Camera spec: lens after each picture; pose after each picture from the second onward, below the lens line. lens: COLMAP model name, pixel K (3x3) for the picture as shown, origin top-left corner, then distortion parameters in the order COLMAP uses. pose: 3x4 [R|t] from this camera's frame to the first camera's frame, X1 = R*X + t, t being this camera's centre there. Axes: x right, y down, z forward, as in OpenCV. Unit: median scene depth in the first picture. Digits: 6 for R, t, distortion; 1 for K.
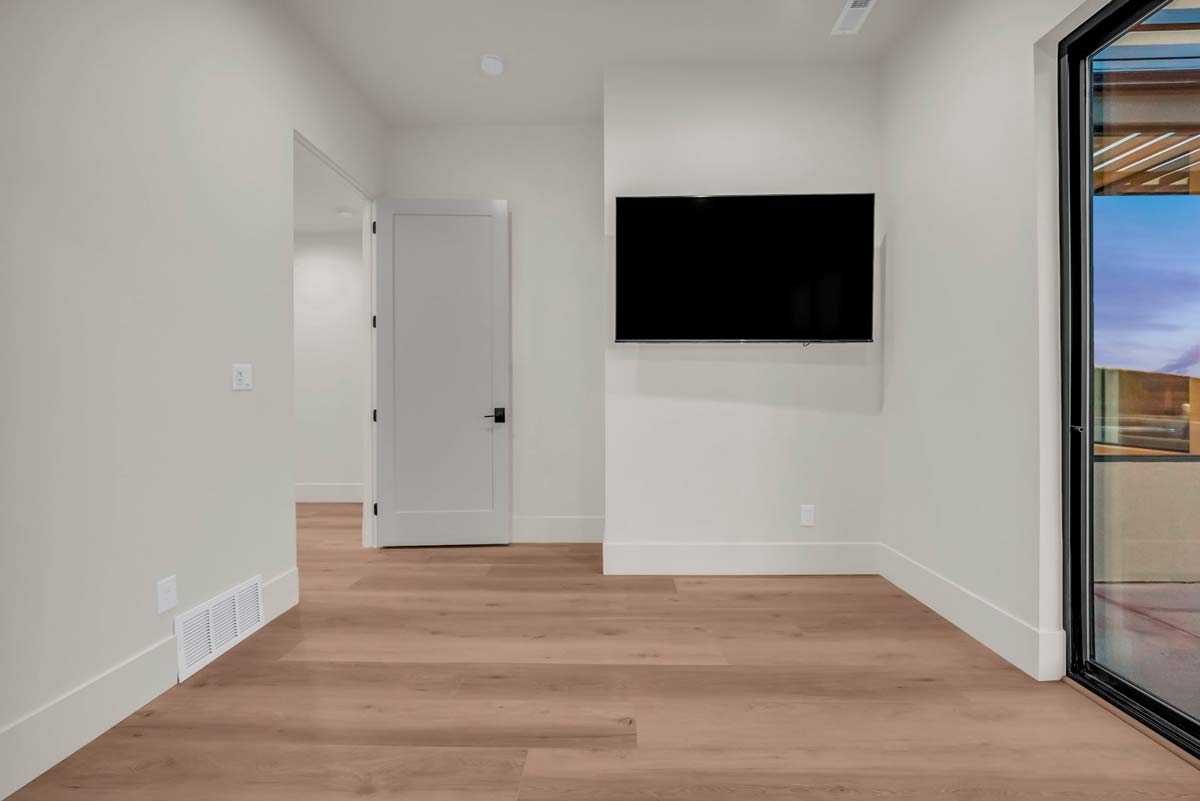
lens RADIAL K [[487.8, 0, 594.8], [0, 487.8, 397.7], [0, 0, 1]] dist [-0.012092, -0.000362]
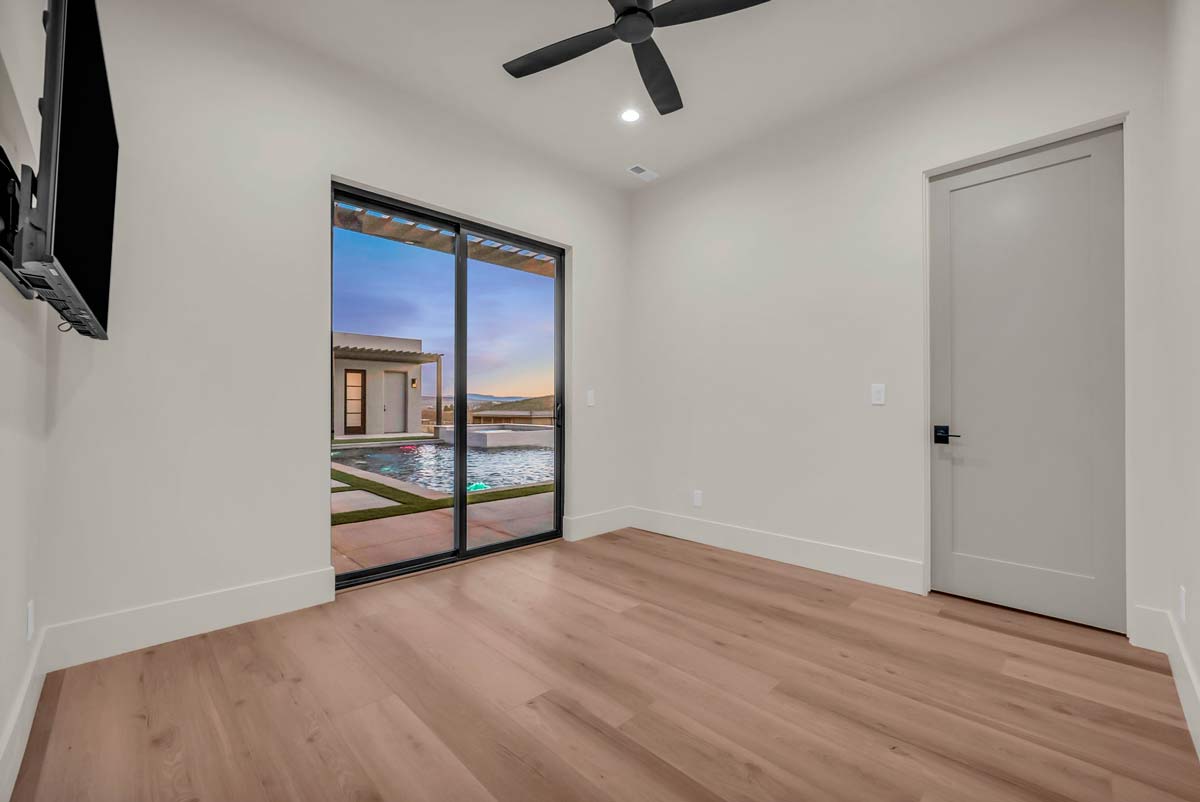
lens RADIAL K [[487.8, 0, 594.8], [0, 487.8, 398.2], [0, 0, 1]] dist [-0.012092, -0.000362]
pose [[-0.717819, 0.016698, 0.696030, -0.801596], [0.008297, 0.999847, -0.015430, -0.022455], [-0.696180, -0.005301, -0.717847, 1.647339]]
